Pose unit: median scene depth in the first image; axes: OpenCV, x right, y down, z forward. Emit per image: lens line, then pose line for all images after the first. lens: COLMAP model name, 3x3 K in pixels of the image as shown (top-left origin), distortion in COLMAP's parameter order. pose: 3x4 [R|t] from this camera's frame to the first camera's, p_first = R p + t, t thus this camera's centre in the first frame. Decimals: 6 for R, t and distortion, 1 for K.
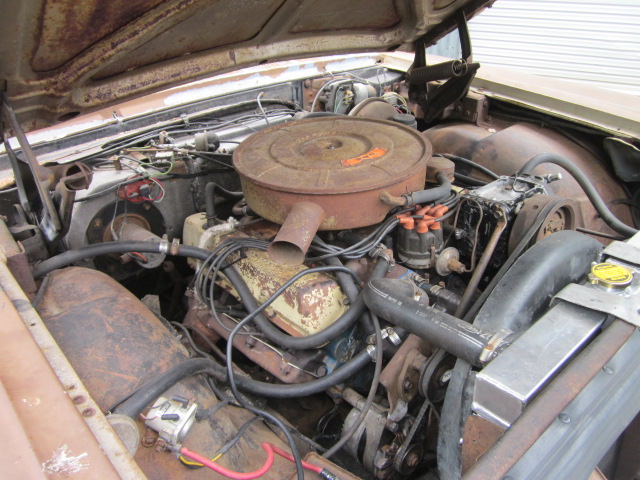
lens RADIAL K [[527.7, 0, 320.1], [0, 527.7, 240.1], [0, 0, 1]] dist [-0.053227, 0.027104]
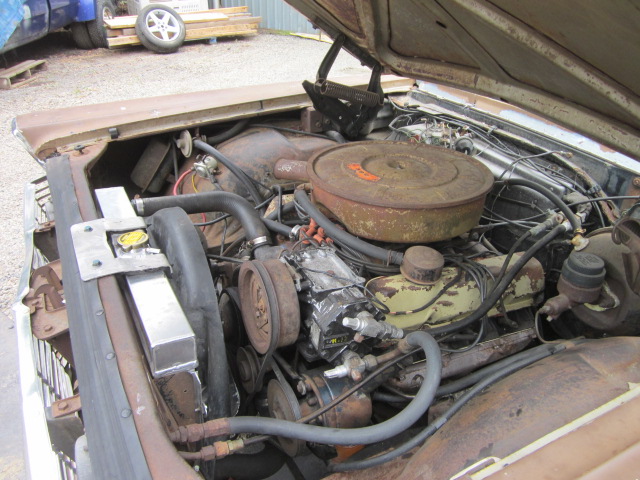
lens RADIAL K [[527.7, 0, 319.7], [0, 527.7, 240.8], [0, 0, 1]] dist [-0.053227, 0.027104]
pose [[-0.246224, 0.496220, -0.832550, 0.931061], [-0.504245, 0.668003, 0.547274, -0.530644], [0.827714, 0.554562, 0.085738, 0.784086]]
